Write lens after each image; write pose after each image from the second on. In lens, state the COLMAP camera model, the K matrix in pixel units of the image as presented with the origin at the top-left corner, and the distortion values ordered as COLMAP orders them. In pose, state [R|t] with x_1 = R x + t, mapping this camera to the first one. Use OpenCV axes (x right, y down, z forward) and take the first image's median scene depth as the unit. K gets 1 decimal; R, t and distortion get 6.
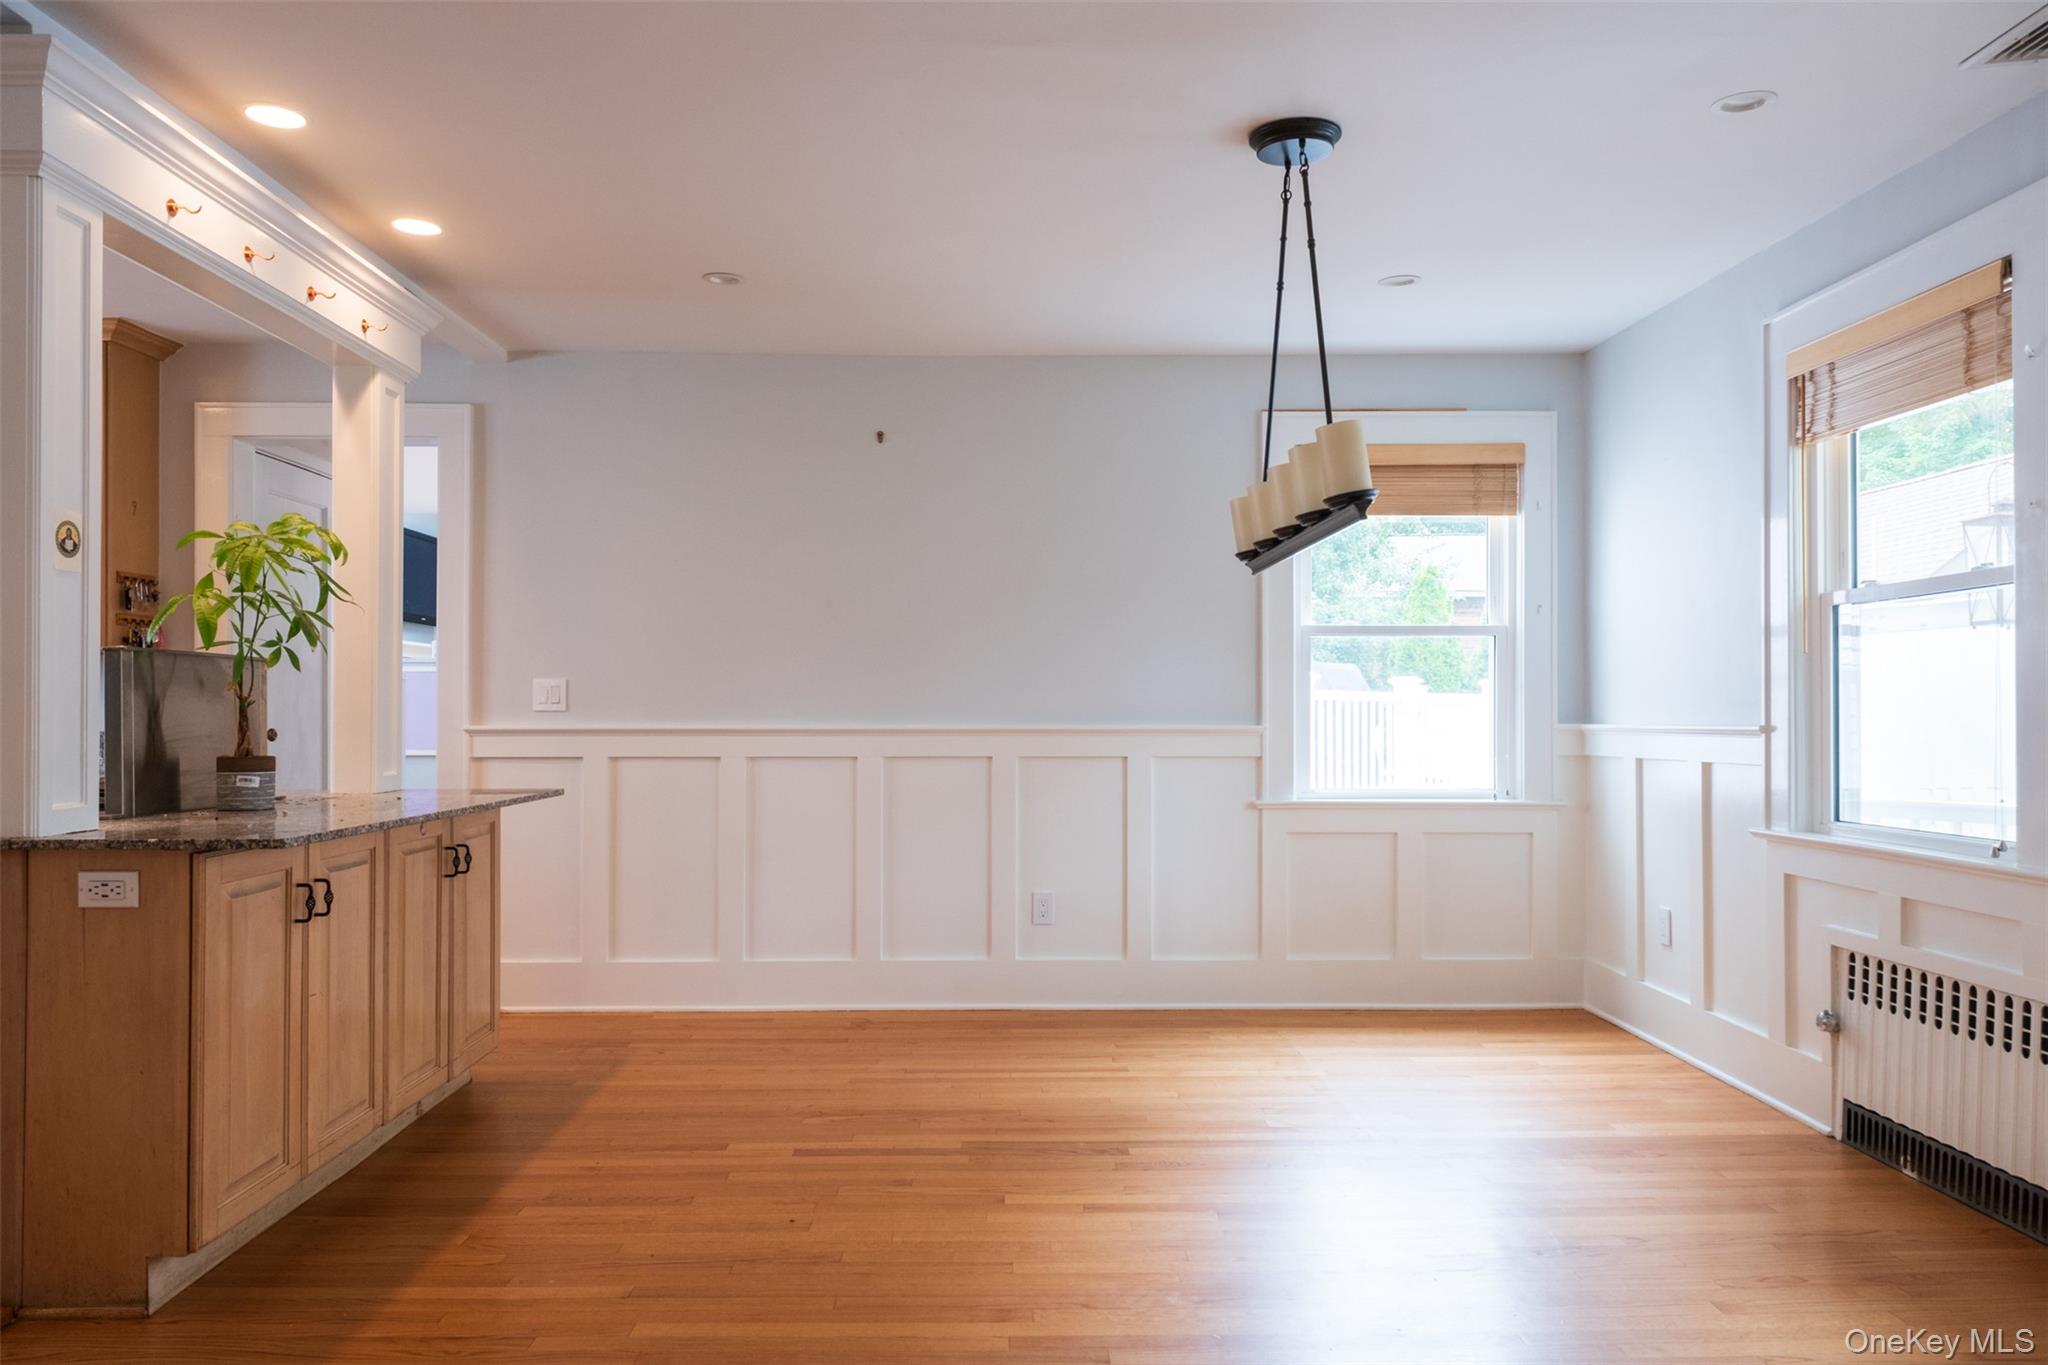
lens RADIAL K [[1428.0, 0, 1022.9], [0, 1428.0, 698.1], [0, 0, 1]] dist [0.021365, -0.016146]
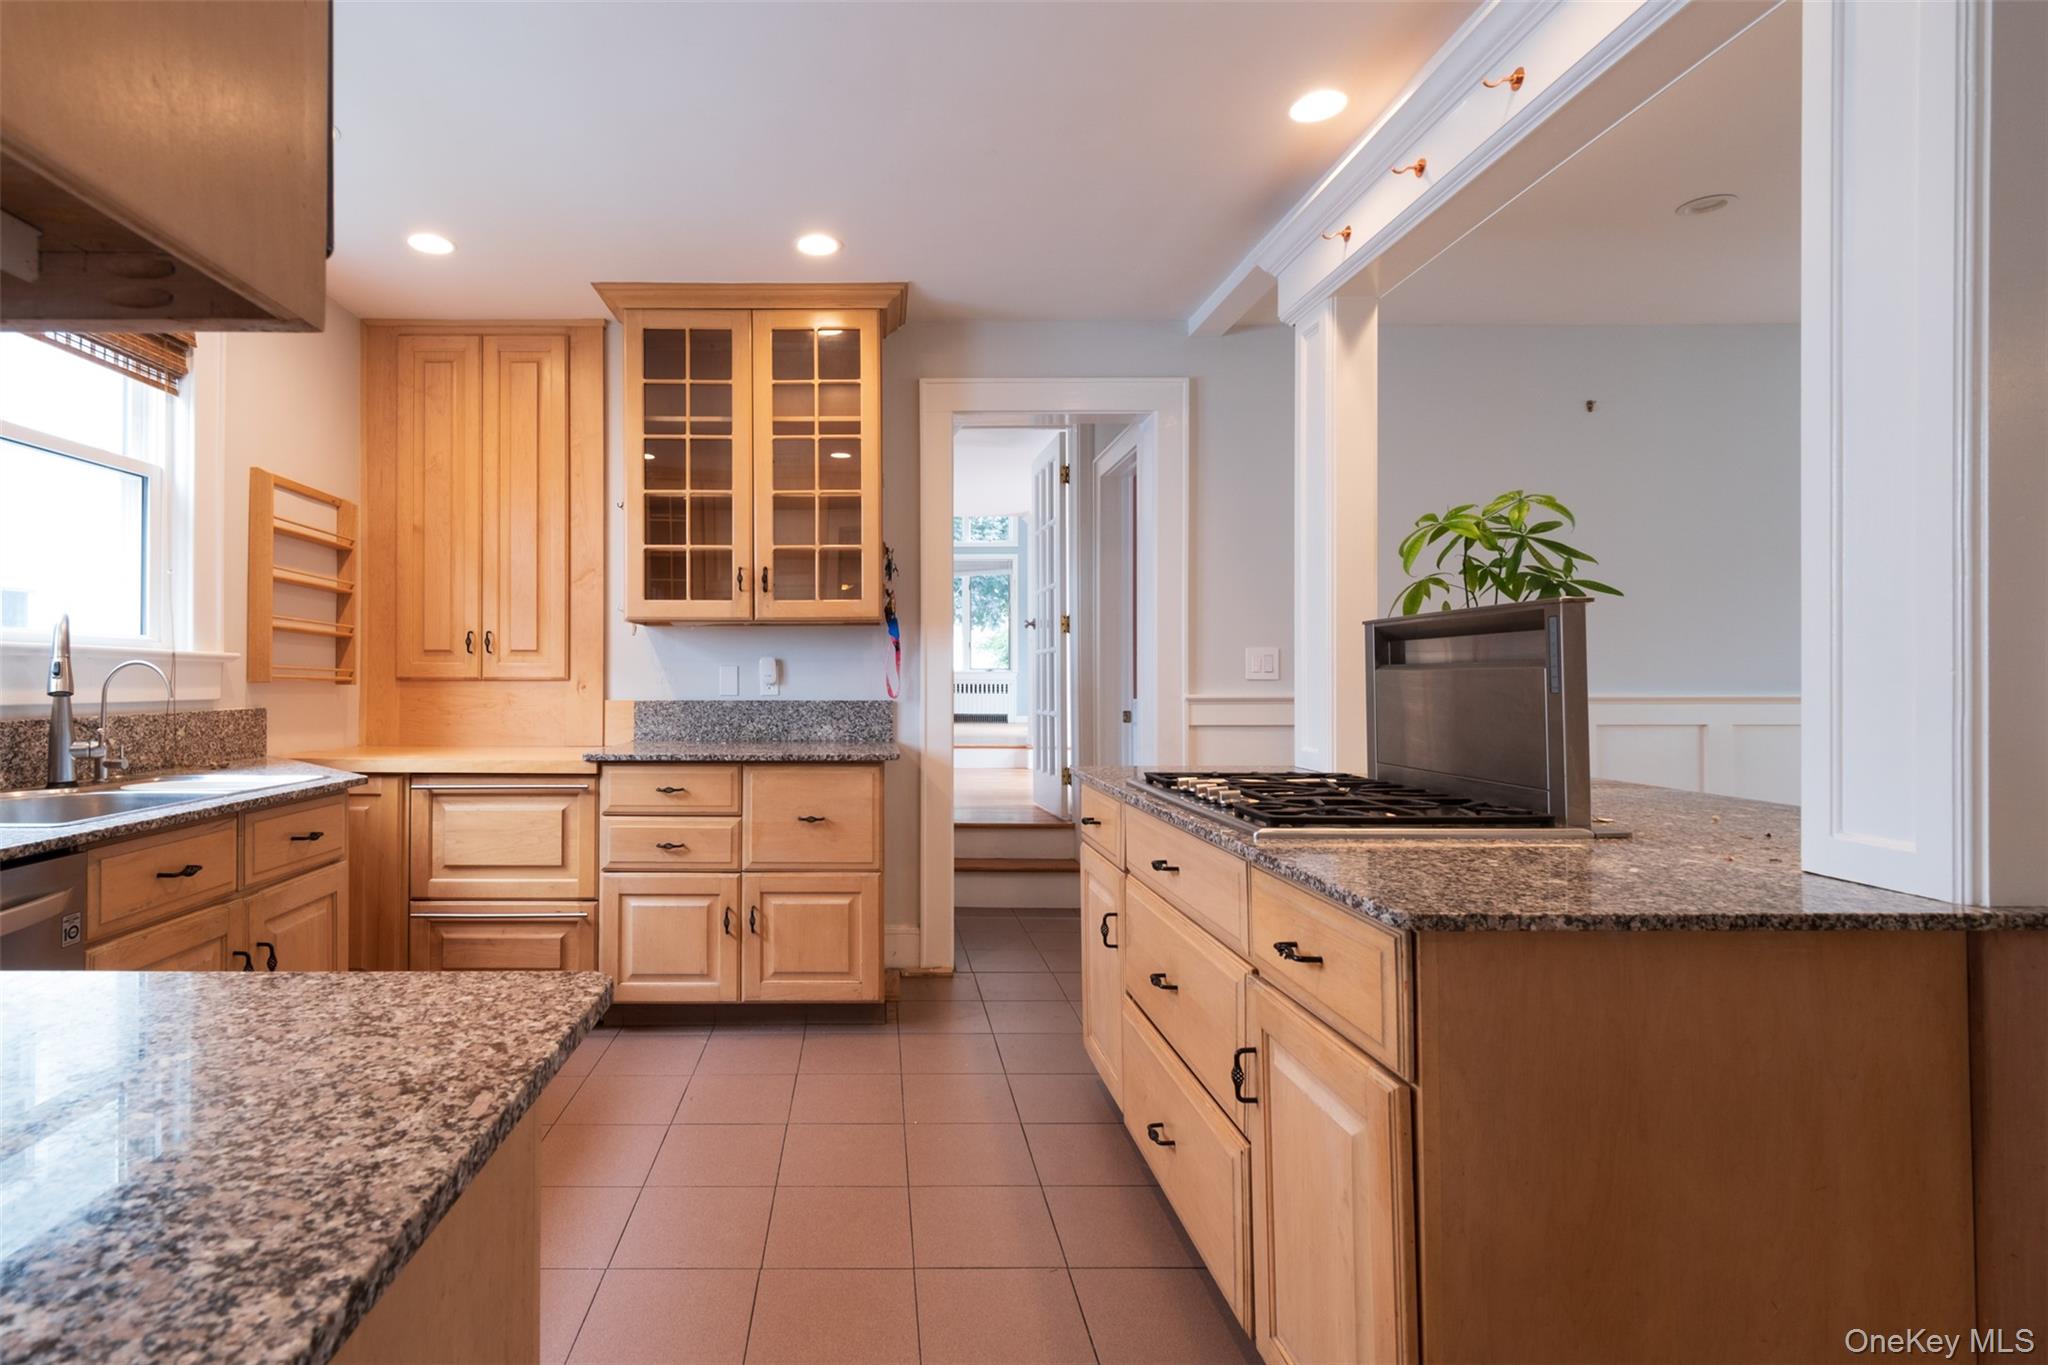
lens RADIAL K [[1014.3, 0, 1005.2], [0, 1014.3, 674.9], [0, 0, 1]] dist [0.006773, 0.000763]
pose [[0.999832, -0.002565, -0.018153, -0.716516], [0.002733, 0.999954, 0.009247, -0.002144], [0.018128, -0.009295, 0.999792, 0.397576]]
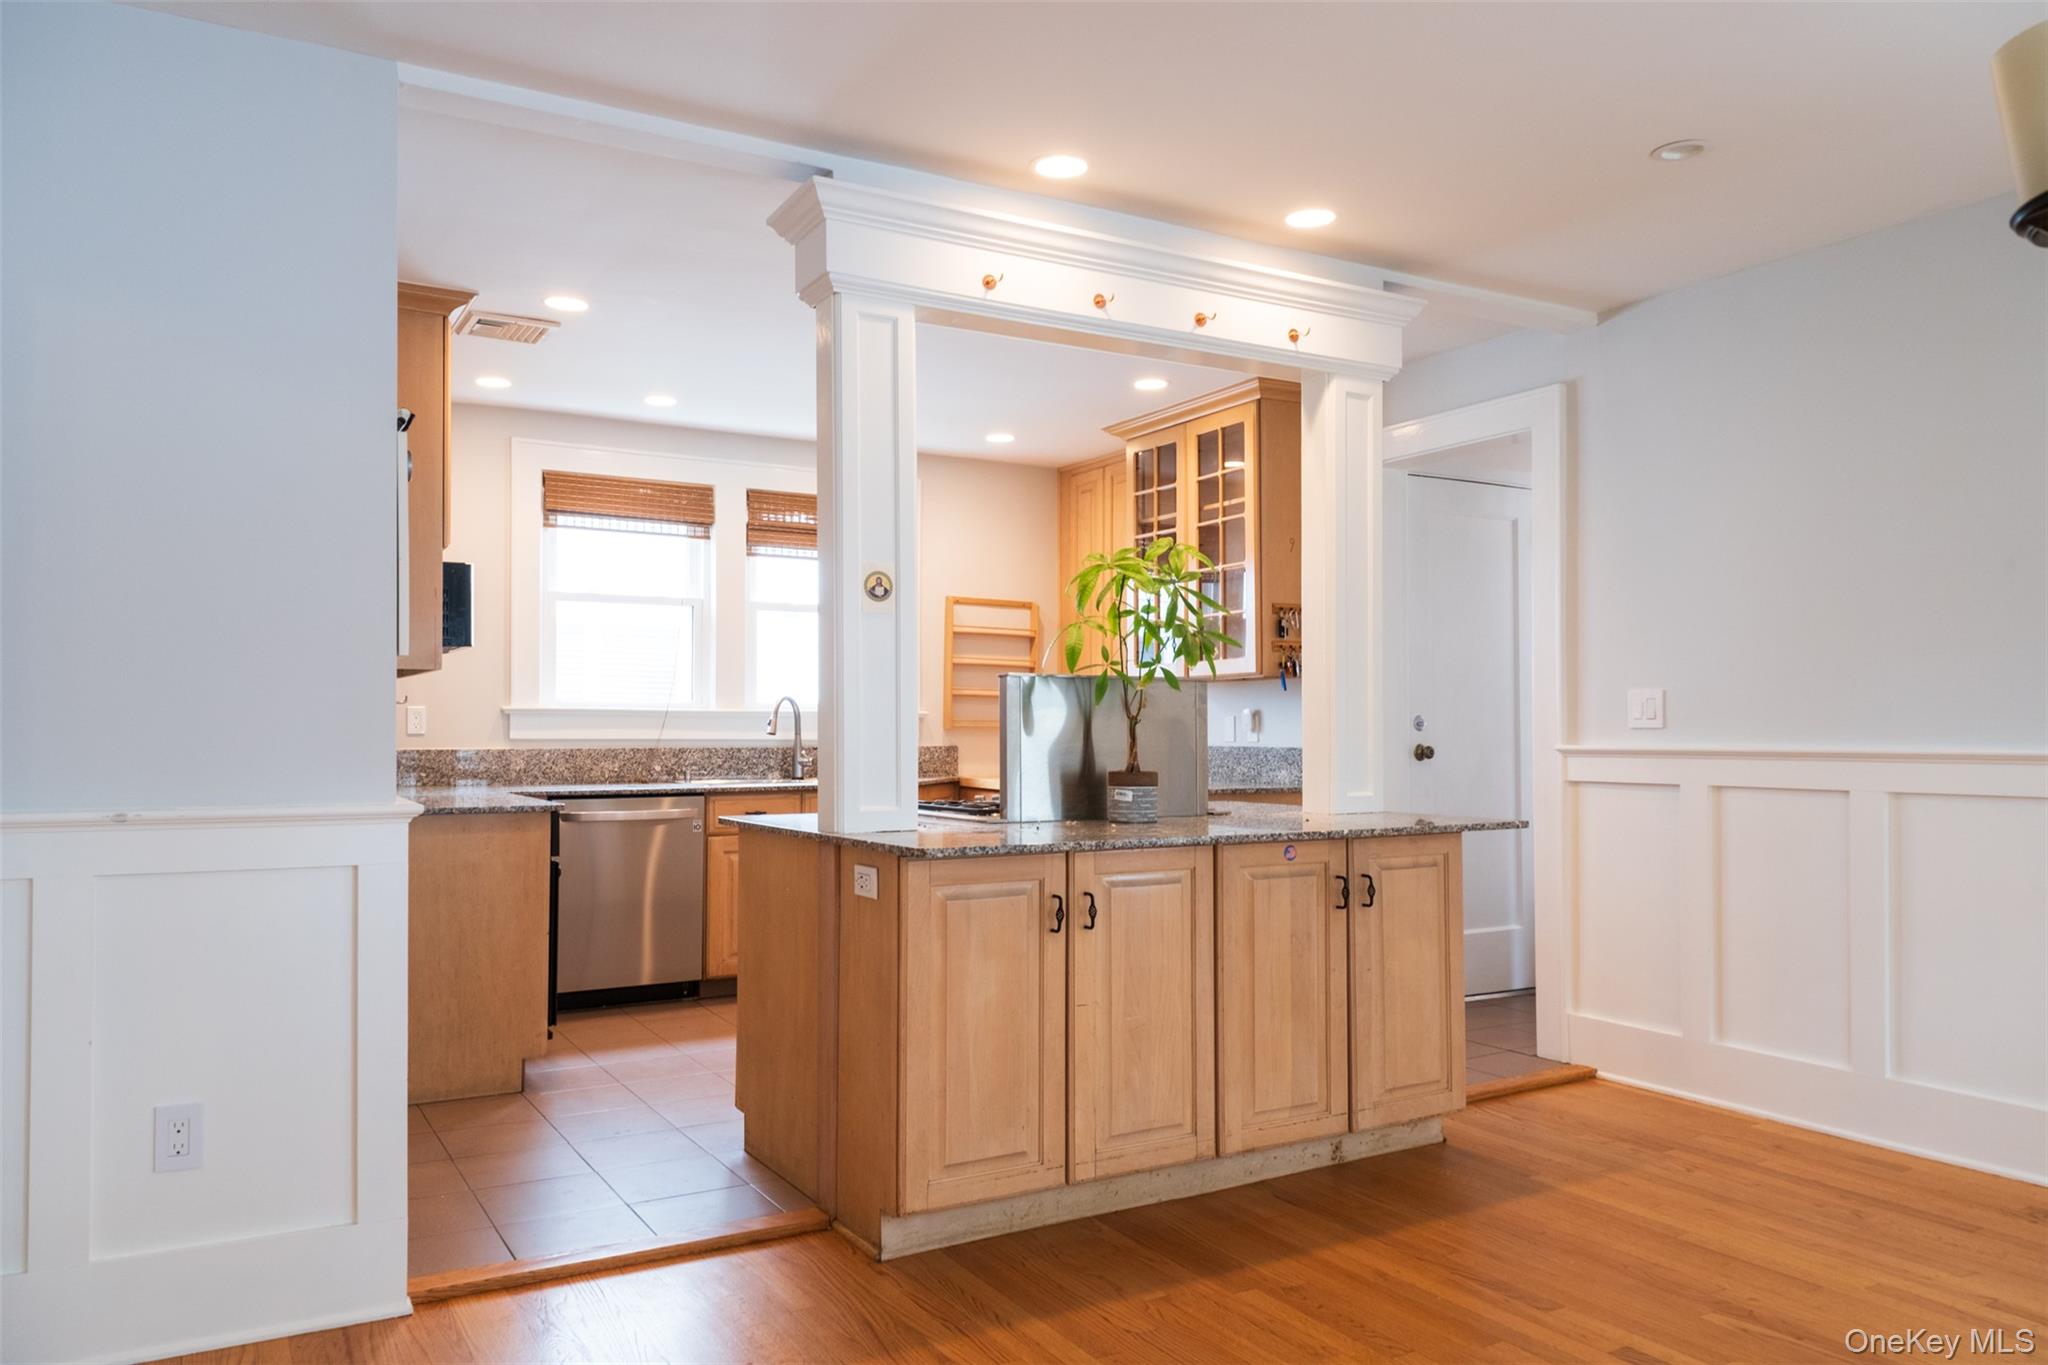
lens RADIAL K [[1428.0, 0, 1011.8], [0, 1428.0, 696.2], [0, 0, 1]] dist [0.021365, -0.016146]
pose [[0.487028, -0.022971, -0.873084, 0.316995], [0.010812, 0.999736, -0.020272, 0.004760], [0.873319, 0.000434, 0.487148, 0.384472]]
